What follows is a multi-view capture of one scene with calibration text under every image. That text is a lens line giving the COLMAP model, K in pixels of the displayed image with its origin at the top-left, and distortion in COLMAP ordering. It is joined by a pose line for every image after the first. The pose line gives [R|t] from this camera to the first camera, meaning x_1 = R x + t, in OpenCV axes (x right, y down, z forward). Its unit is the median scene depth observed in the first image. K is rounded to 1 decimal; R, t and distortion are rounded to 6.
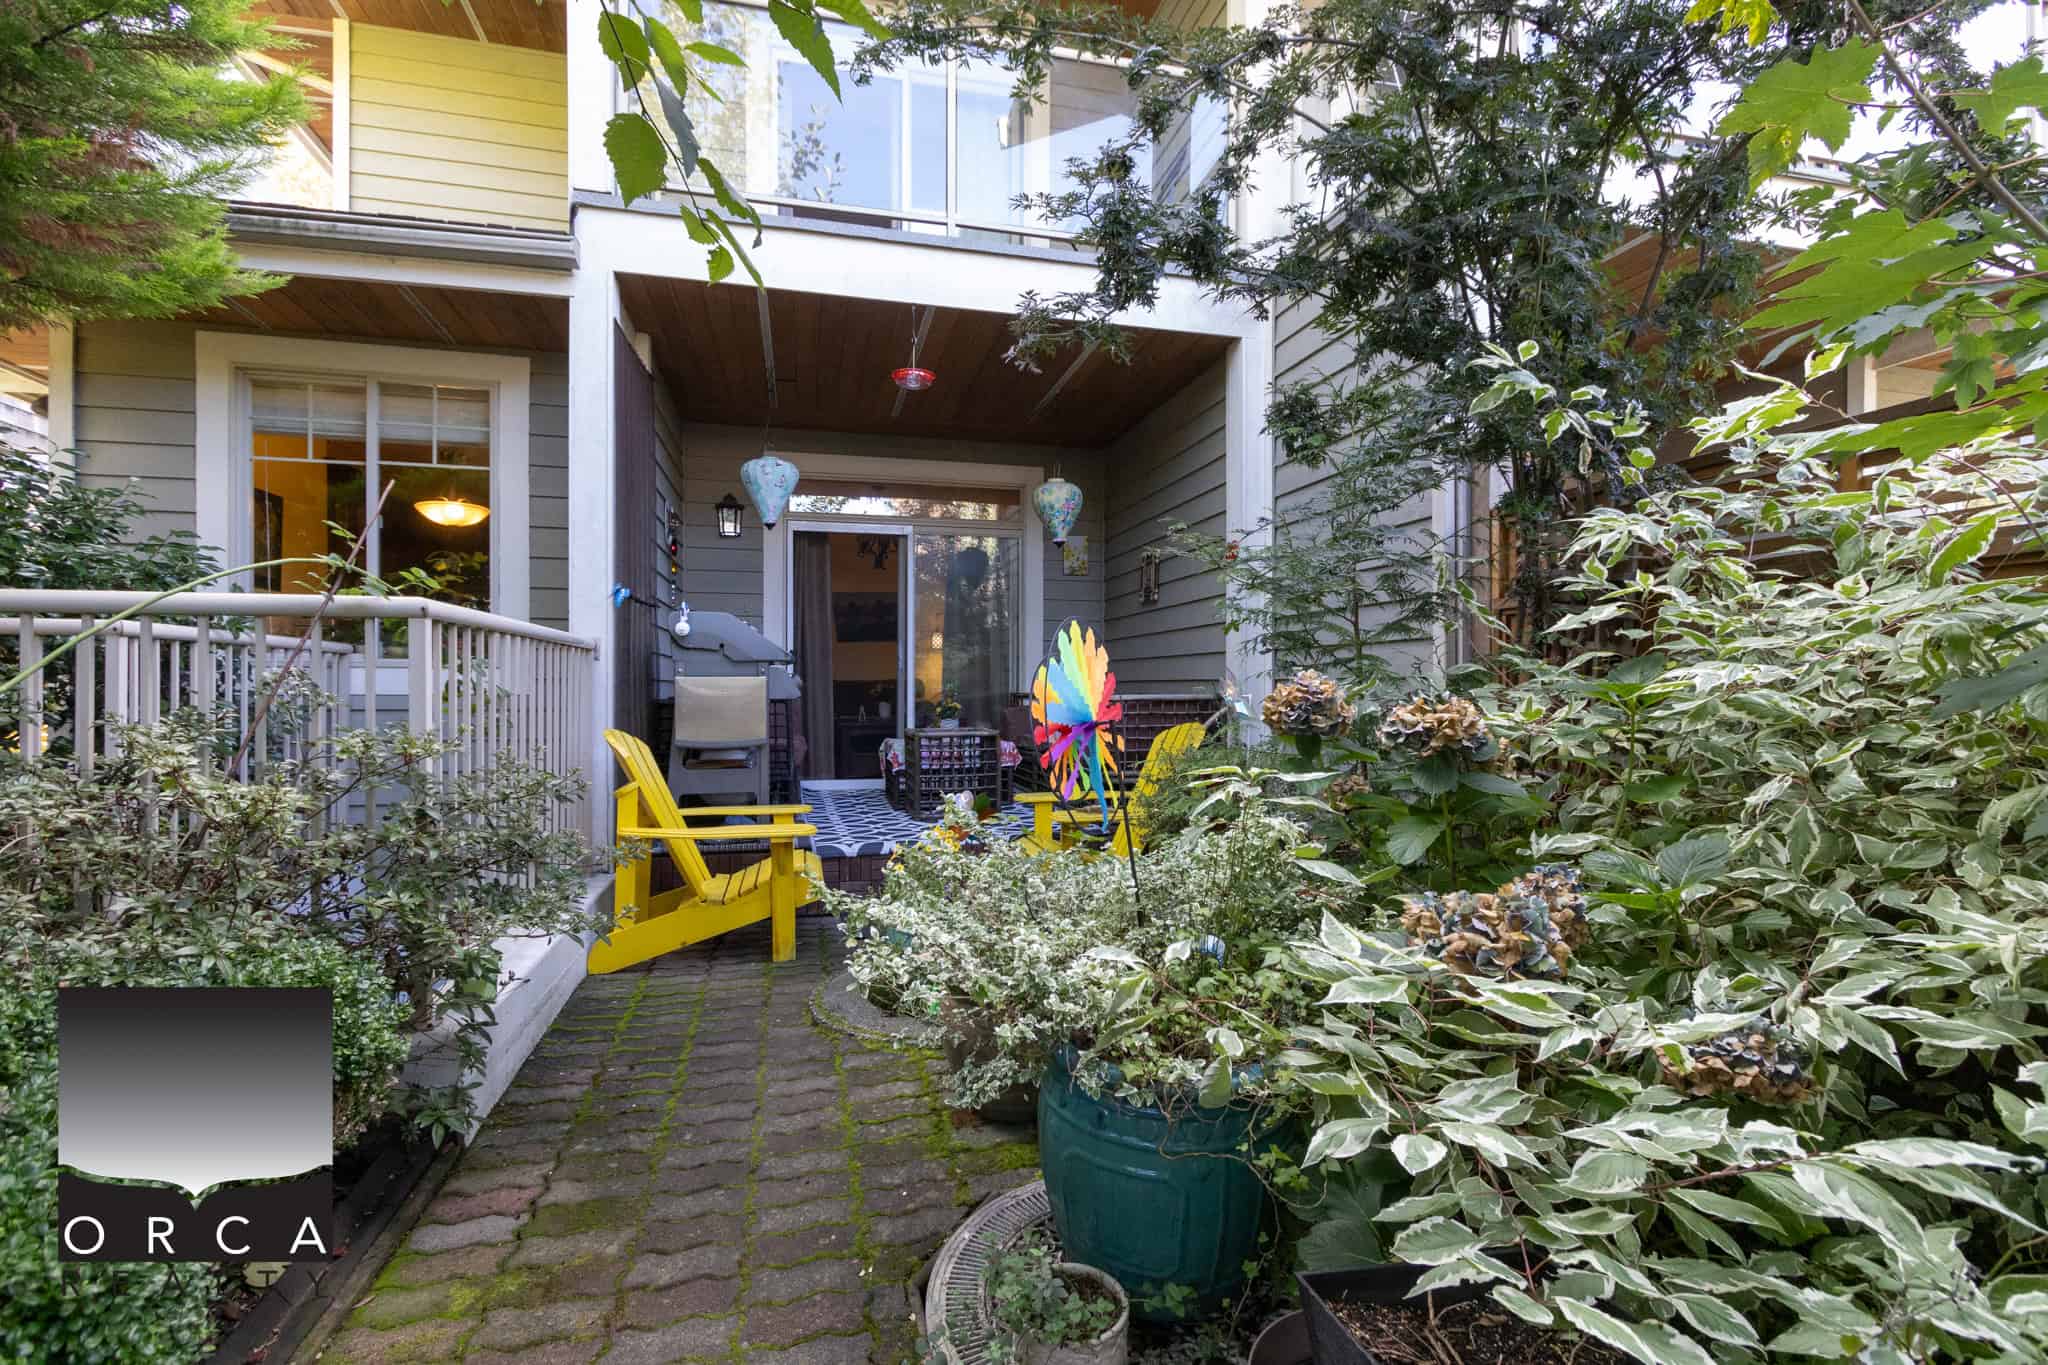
lens RADIAL K [[933.8, 0, 1024.0], [0, 933.8, 682.5], [0, 0, 1]] dist [0.021081, -0.019543]
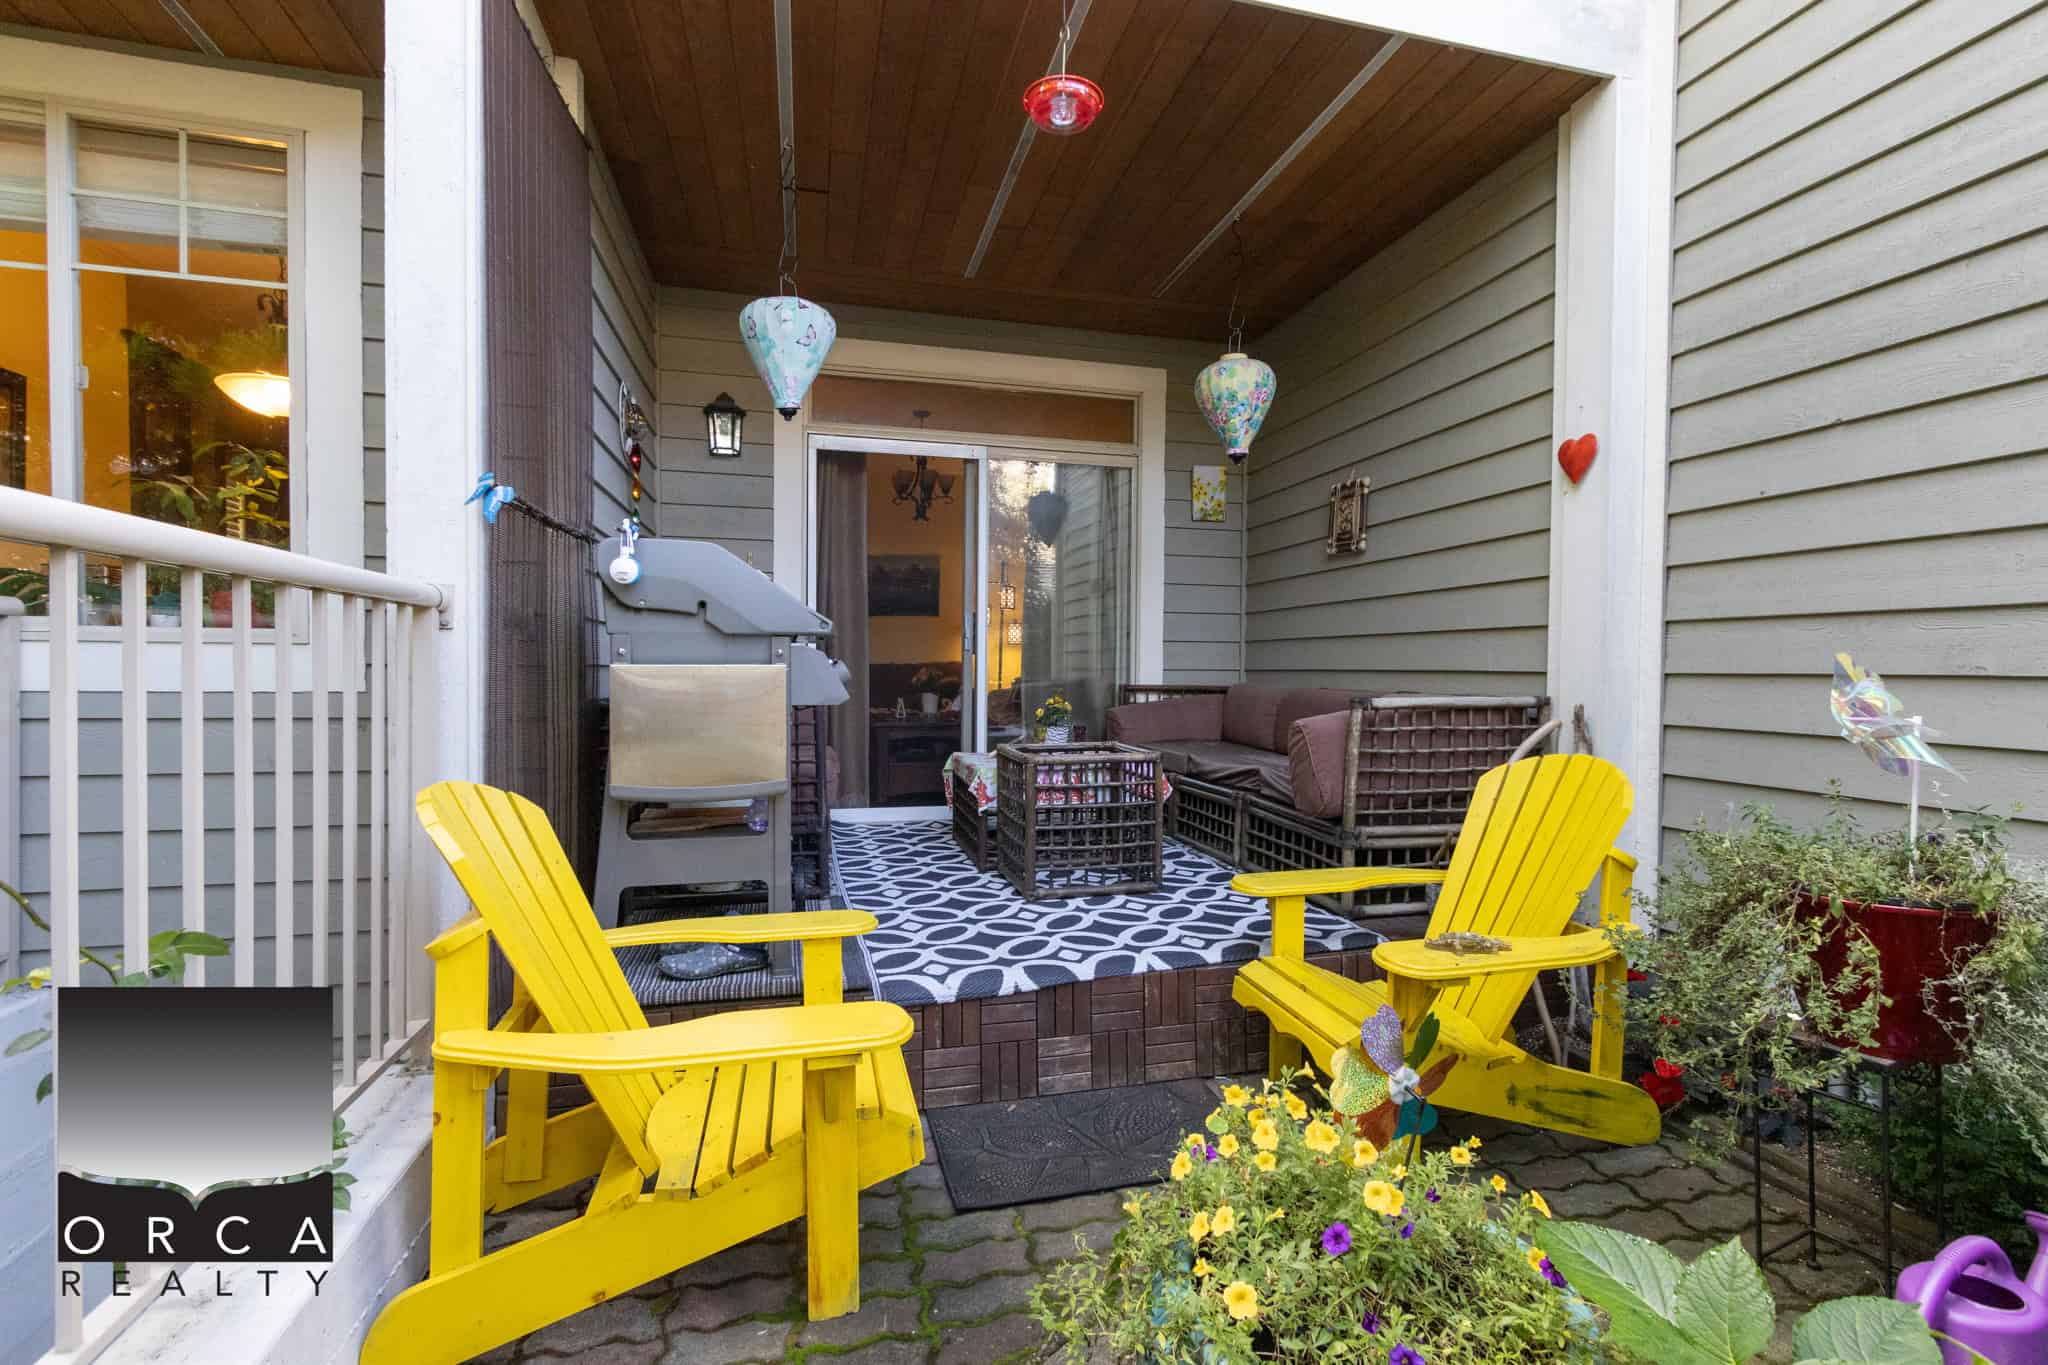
lens RADIAL K [[878.5, 0, 1024.0], [0, 878.5, 682.5], [0, 0, 1]] dist [0.002457, -0.000025]
pose [[0.999878, 0.006172, 0.014344, -0.130751], [-0.006465, 0.999769, 0.020493, -0.005913], [-0.014215, -0.020583, 0.999687, 0.442743]]
